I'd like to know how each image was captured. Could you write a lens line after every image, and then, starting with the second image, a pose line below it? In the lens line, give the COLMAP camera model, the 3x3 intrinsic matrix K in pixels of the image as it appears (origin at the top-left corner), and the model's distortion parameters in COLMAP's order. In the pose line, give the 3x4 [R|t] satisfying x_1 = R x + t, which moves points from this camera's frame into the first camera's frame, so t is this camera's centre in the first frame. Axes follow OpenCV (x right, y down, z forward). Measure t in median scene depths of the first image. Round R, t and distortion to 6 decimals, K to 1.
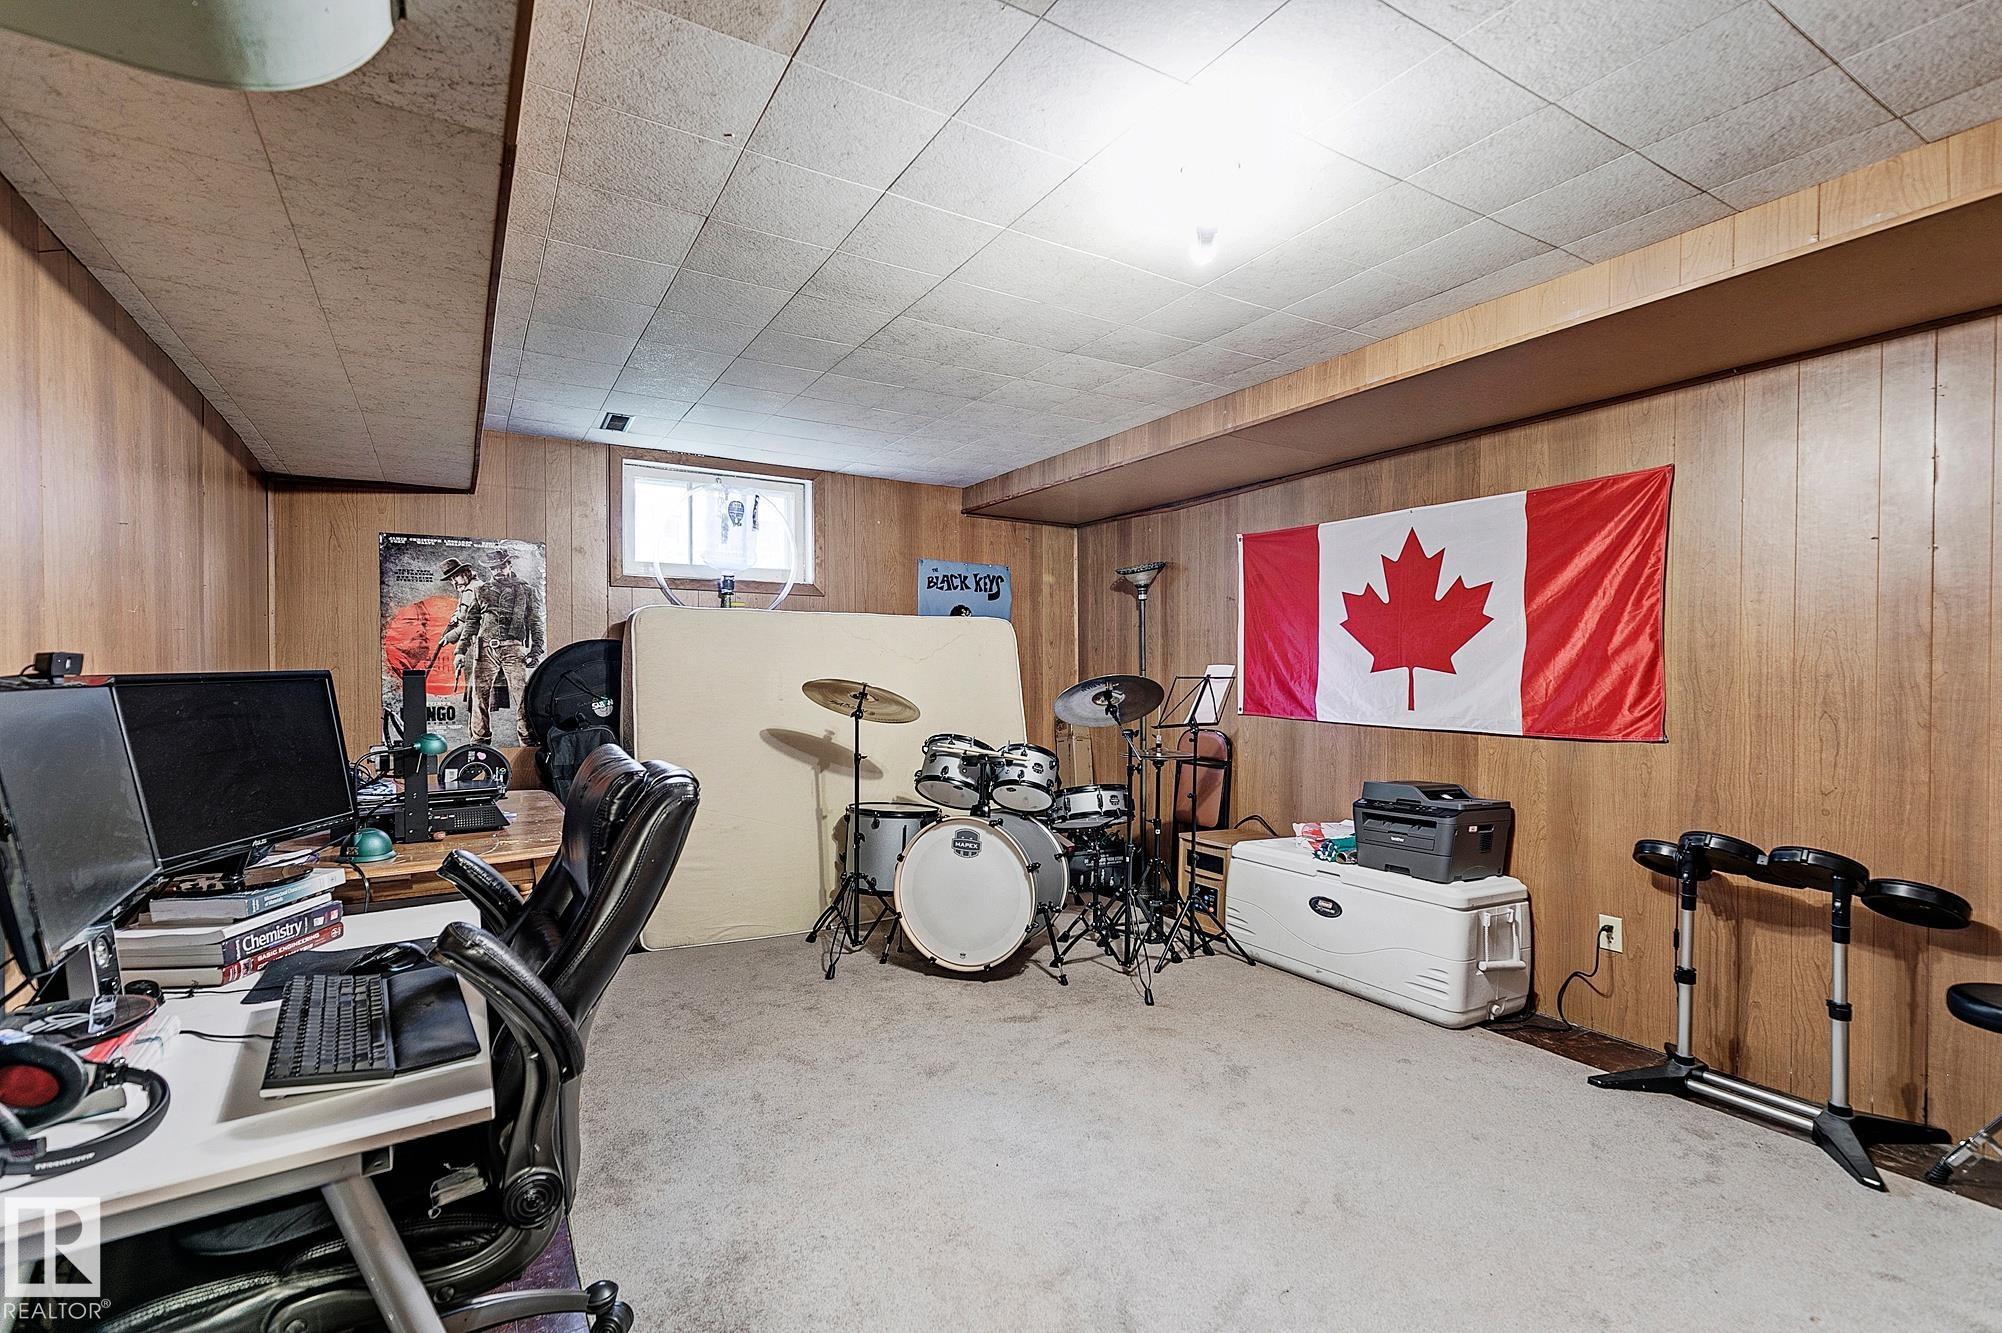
lens RADIAL K [[903.6, 0, 1005.4], [0, 903.6, 677.0], [0, 0, 1]] dist [0.010142, -0.000717]
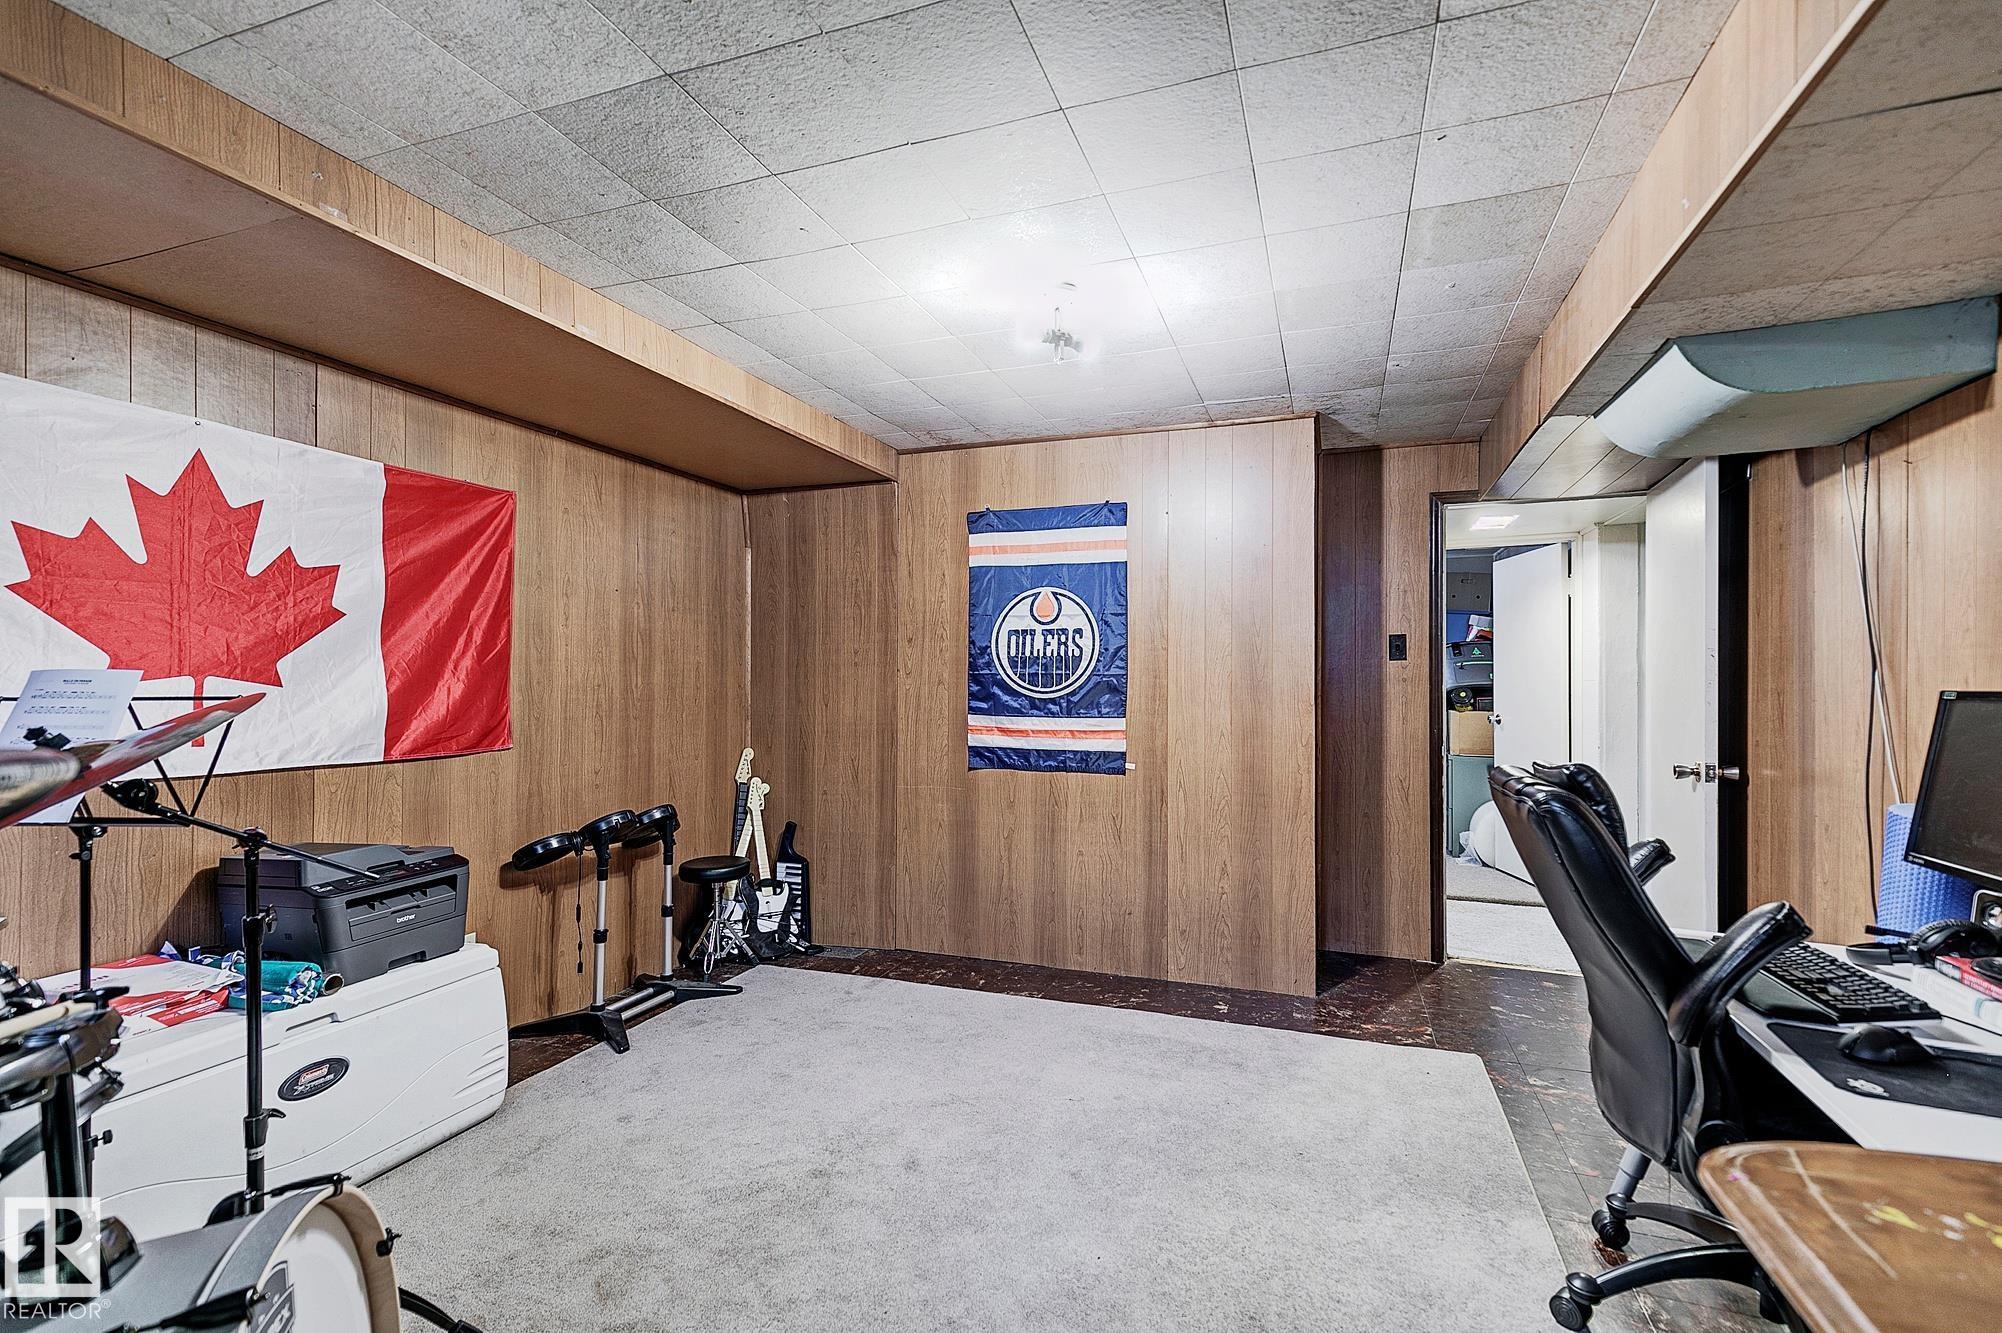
lens RADIAL K [[903.6, 0, 1005.4], [0, 903.6, 677.0], [0, 0, 1]] dist [0.010142, -0.000717]
pose [[-0.627434, 0.003502, 0.778662, -0.442247], [0.003513, 0.999992, -0.001667, -0.008505], [-0.778662, 0.001690, -0.627441, 1.132113]]
